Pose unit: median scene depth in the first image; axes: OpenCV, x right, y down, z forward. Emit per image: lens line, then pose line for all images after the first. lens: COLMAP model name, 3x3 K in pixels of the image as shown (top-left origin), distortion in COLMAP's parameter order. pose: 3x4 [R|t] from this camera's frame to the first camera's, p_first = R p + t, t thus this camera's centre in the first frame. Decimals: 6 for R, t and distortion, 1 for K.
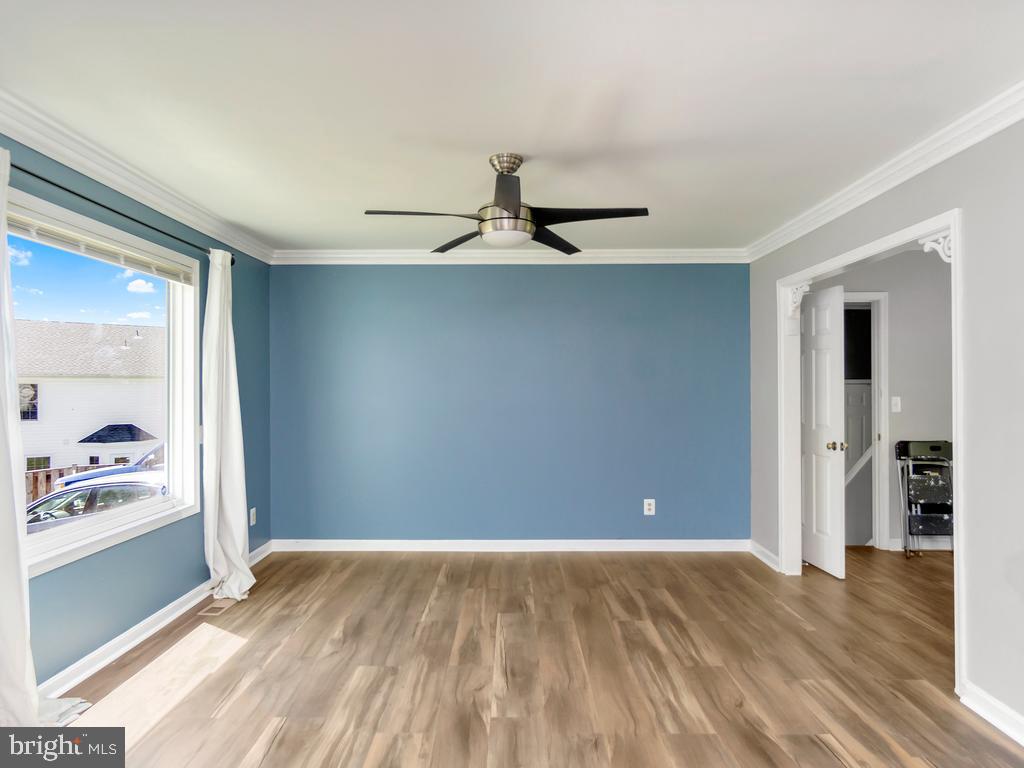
lens RADIAL K [[647.3, 0, 515.9], [0, 647.3, 393.0], [0, 0, 1]] dist [-0.005457, 0.001094]
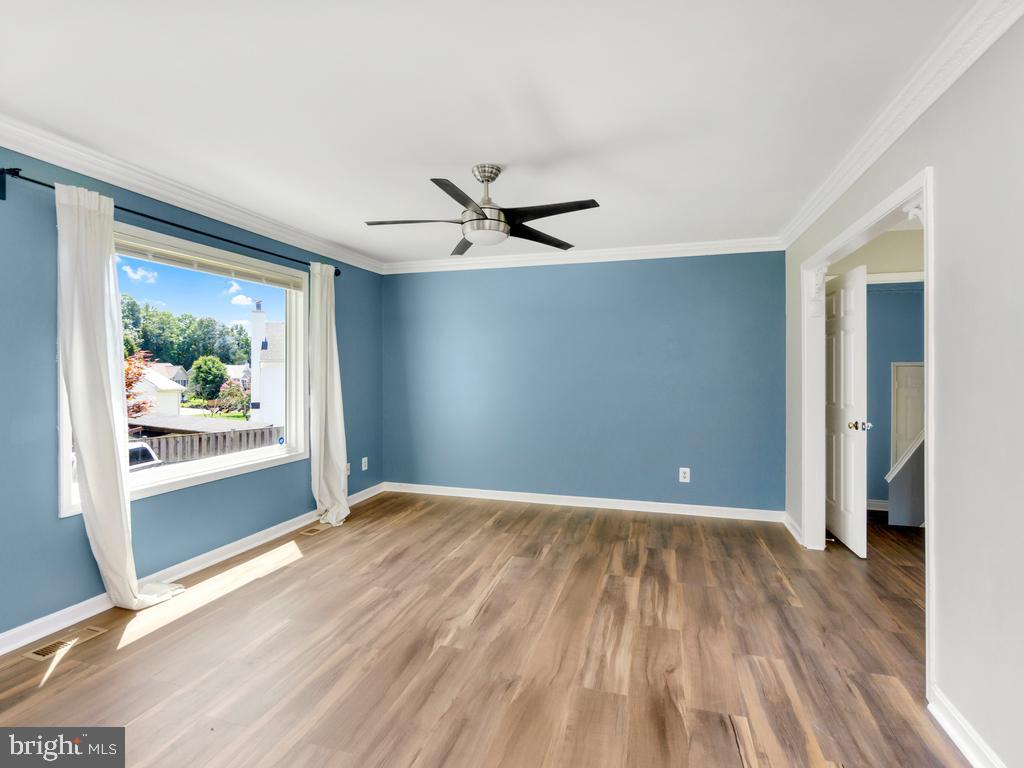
lens RADIAL K [[508.5, 0, 510.2], [0, 508.5, 377.9], [0, 0, 1]] dist [-0.005726, 0.001315]
pose [[0.958283, 0.007529, -0.285720, 0.259437], [-0.005679, 0.999957, 0.007304, 0.006506], [0.285763, -0.005377, 0.958285, 0.117263]]
